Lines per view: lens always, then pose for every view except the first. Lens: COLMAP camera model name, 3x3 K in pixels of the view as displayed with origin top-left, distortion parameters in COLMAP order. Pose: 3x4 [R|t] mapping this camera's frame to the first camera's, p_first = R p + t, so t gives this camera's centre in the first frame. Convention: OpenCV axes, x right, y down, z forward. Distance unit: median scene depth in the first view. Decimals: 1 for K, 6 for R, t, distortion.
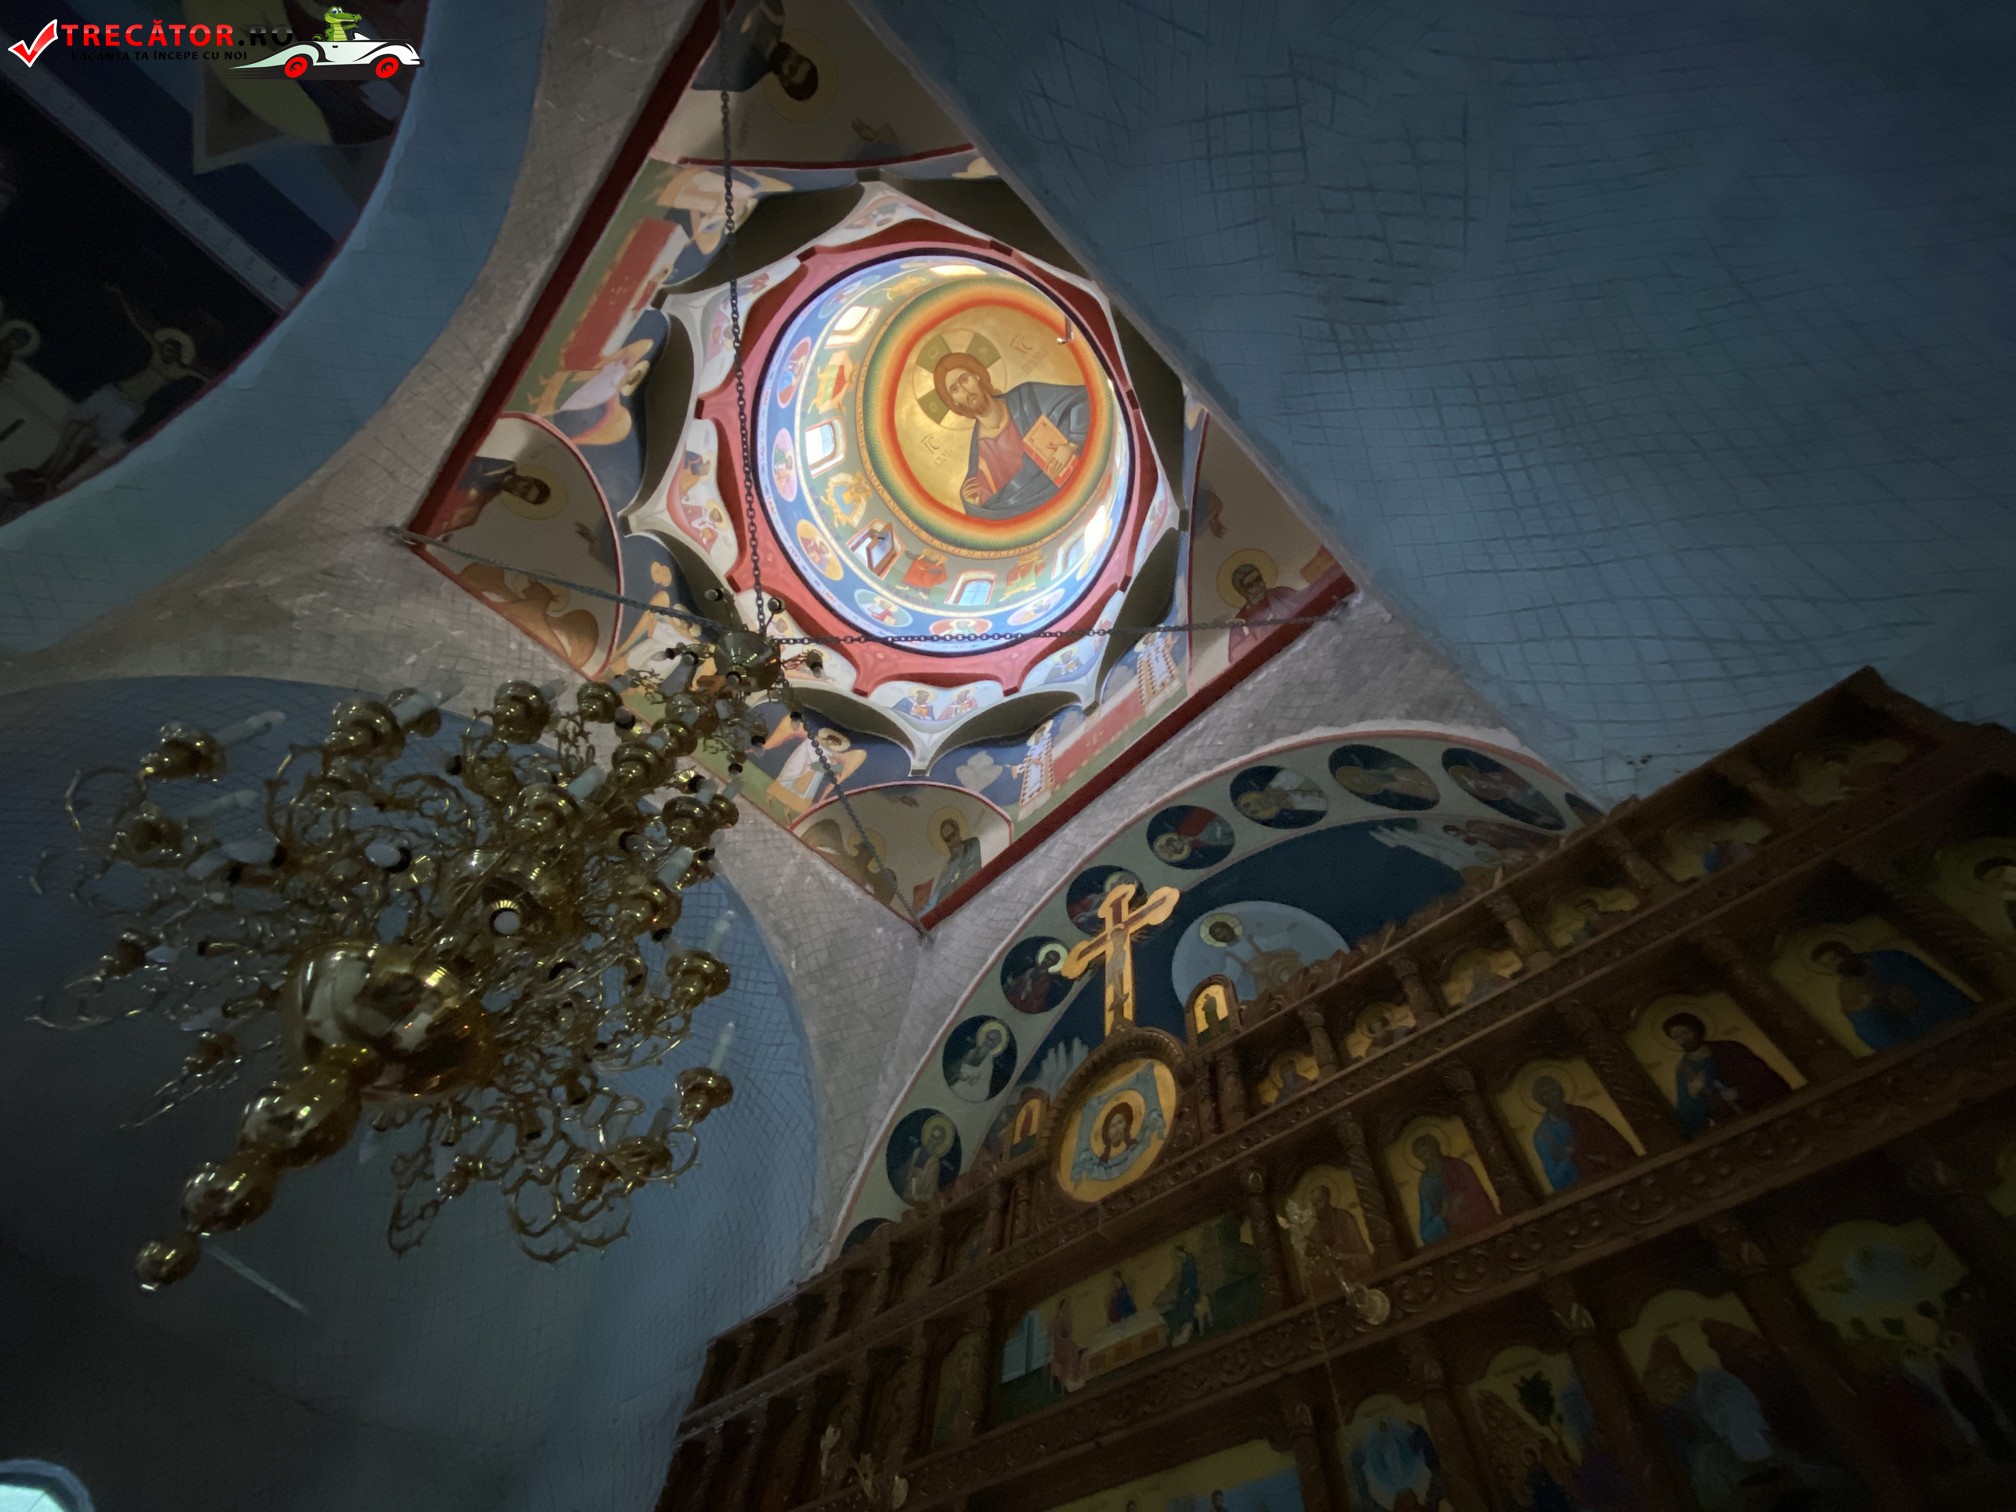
lens RADIAL K [[819.5, 0, 1008.0], [0, 819.5, 756.0], [0, 0, 1]] dist [-0.000954, -0.012516]
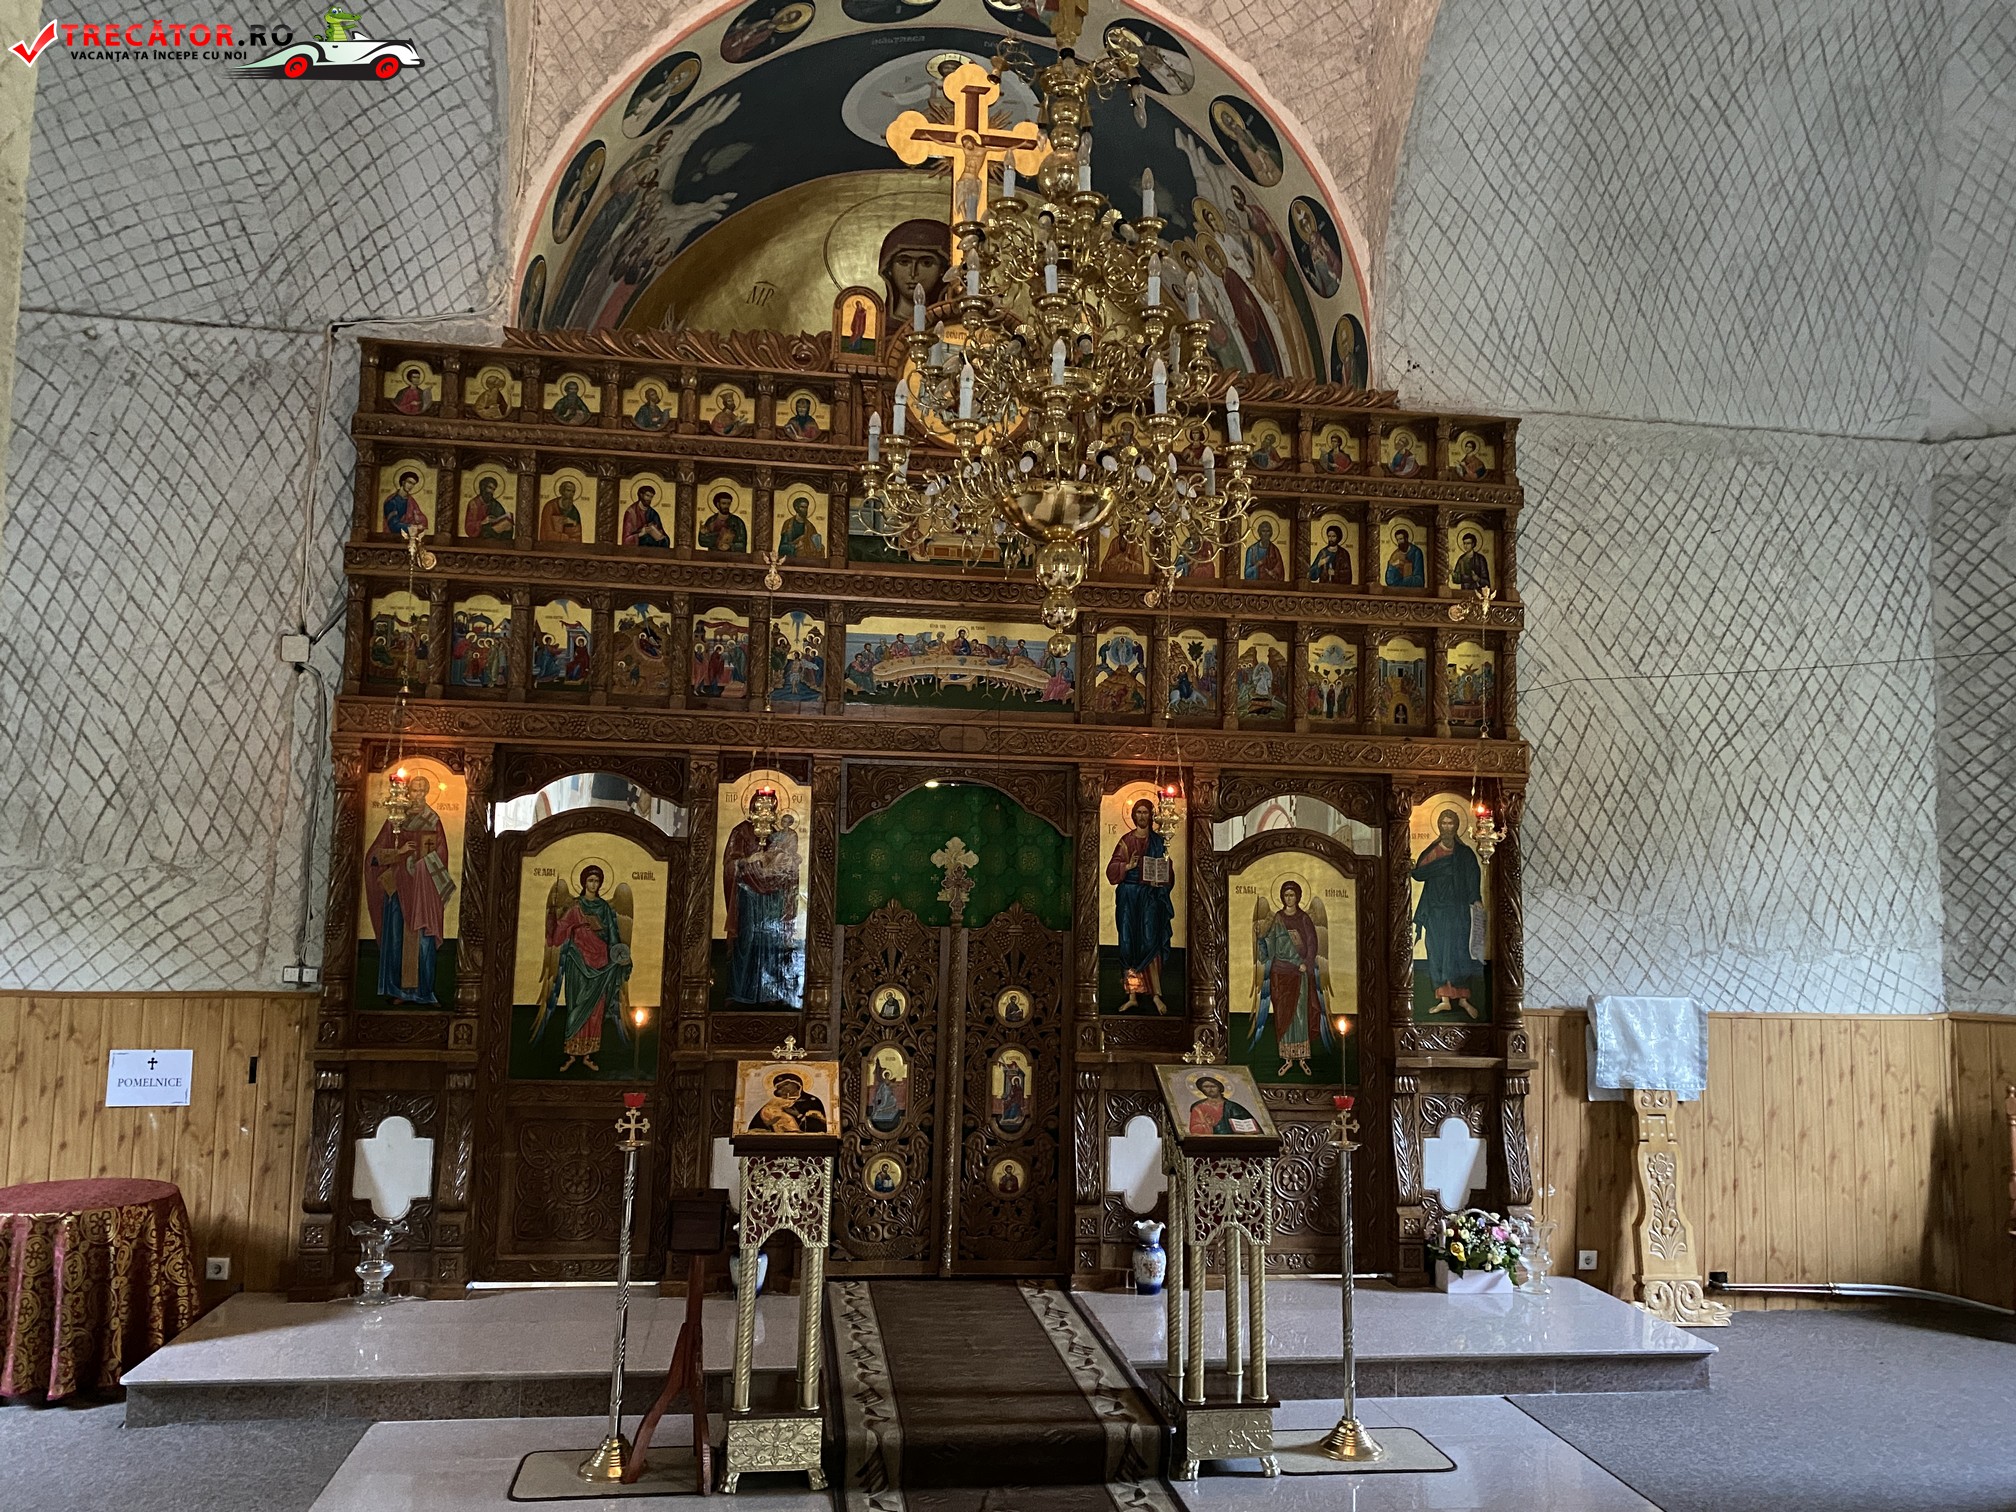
lens RADIAL K [[1540.8, 0, 1008.0], [0, 1540.8, 756.0], [0, 0, 1]] dist [0.022565, -0.018841]
pose [[0.600983, -0.004249, 0.799251, -1.612560], [-0.690239, 0.501419, 0.521679, -0.490671], [-0.402976, -0.865194, 0.298411, -0.172183]]
